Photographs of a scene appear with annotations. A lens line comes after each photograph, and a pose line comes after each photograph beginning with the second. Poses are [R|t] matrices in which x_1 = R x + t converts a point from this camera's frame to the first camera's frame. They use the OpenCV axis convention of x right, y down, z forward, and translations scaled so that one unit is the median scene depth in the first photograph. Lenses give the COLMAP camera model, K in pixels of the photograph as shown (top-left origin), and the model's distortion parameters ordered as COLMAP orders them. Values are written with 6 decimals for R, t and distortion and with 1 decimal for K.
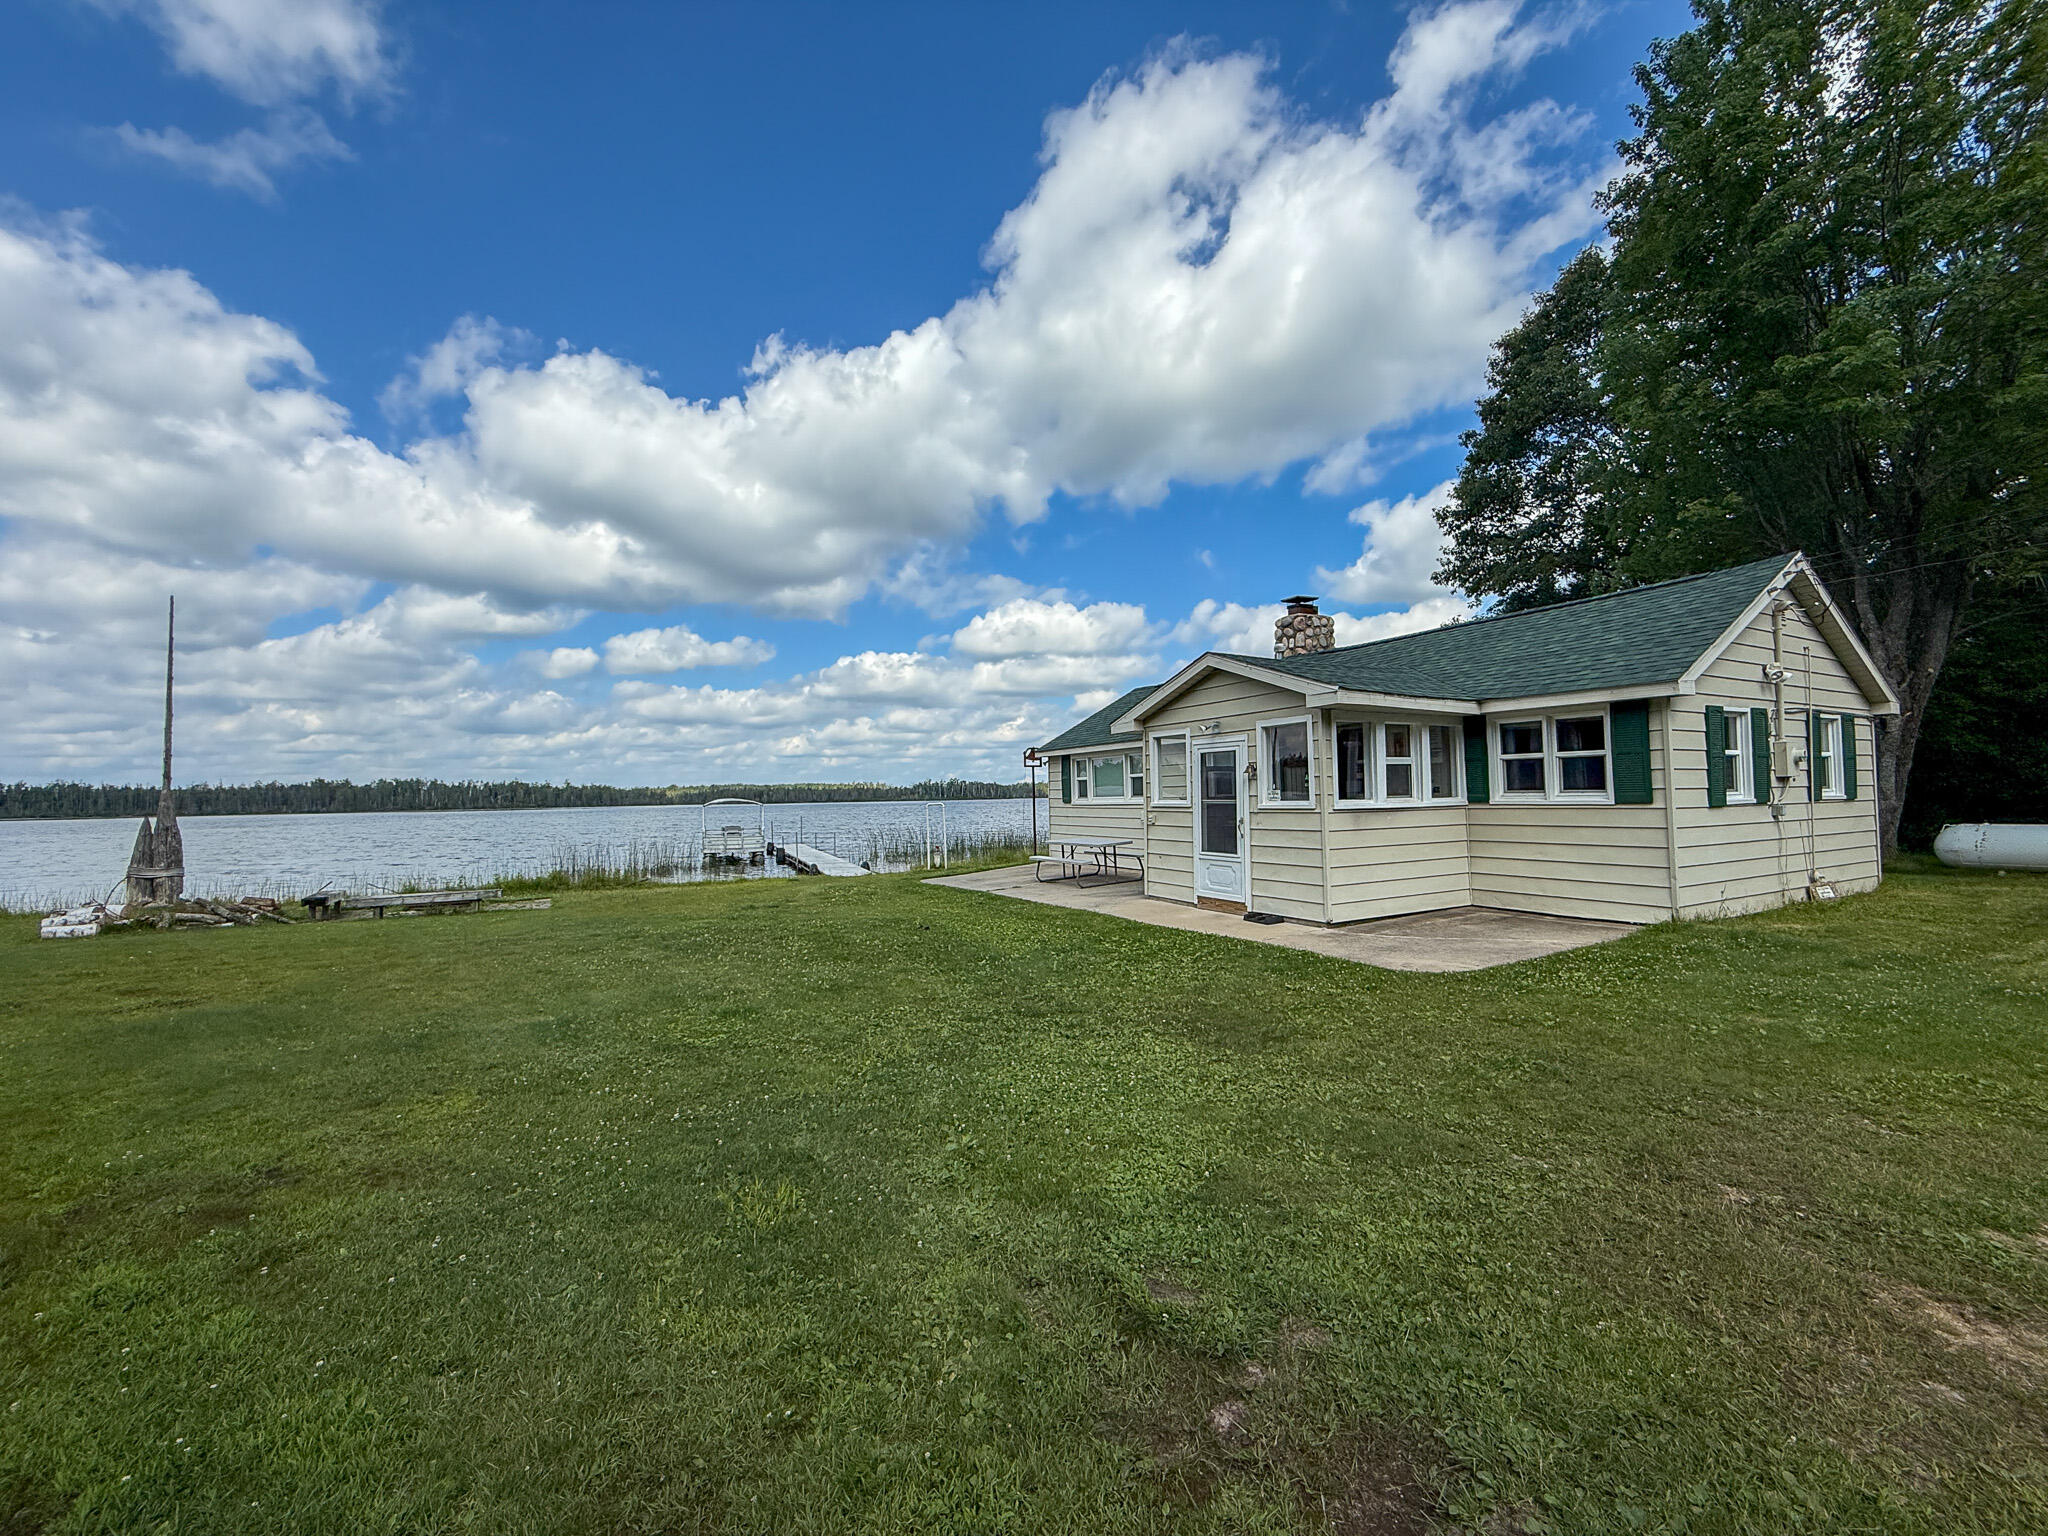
lens RADIAL K [[821.8, 0, 1019.9], [0, 821.8, 792.2], [0, 0, 1]] dist [-0.000231, -0.000134]
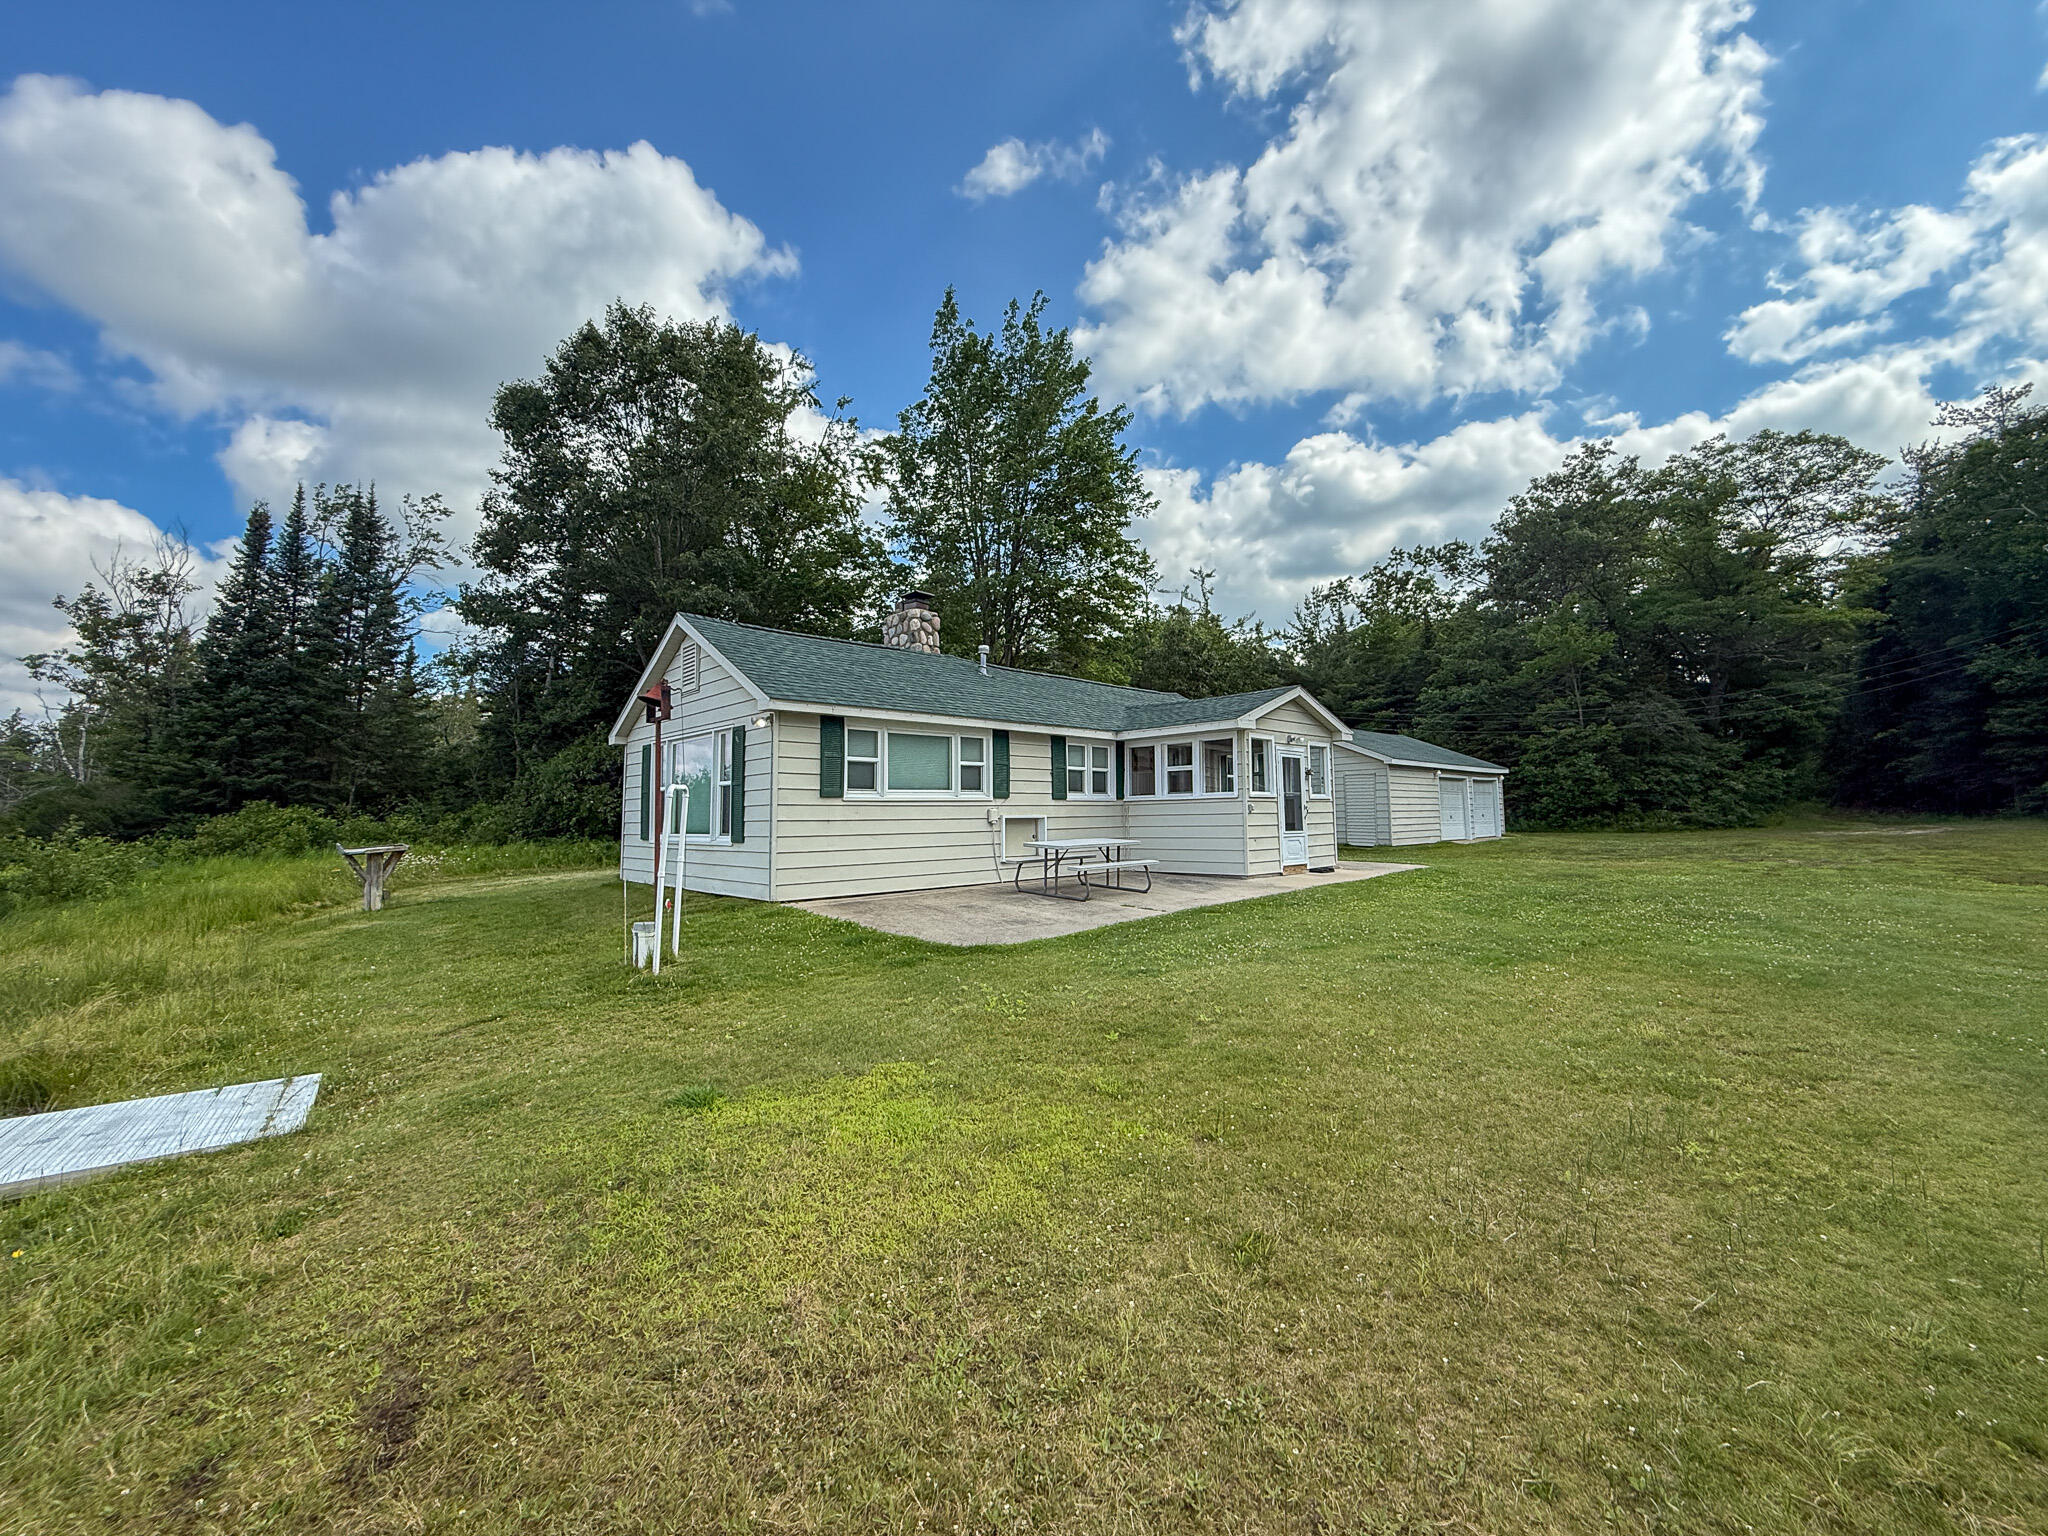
lens RADIAL K [[821.8, 0, 1019.9], [0, 821.8, 792.2], [0, 0, 1]] dist [-0.000231, -0.000134]
pose [[-0.278932, 0.015868, 0.960180, -0.927136], [-0.004968, 0.999826, -0.017967, 0.032613], [-0.960298, -0.009782, -0.278805, 1.754543]]
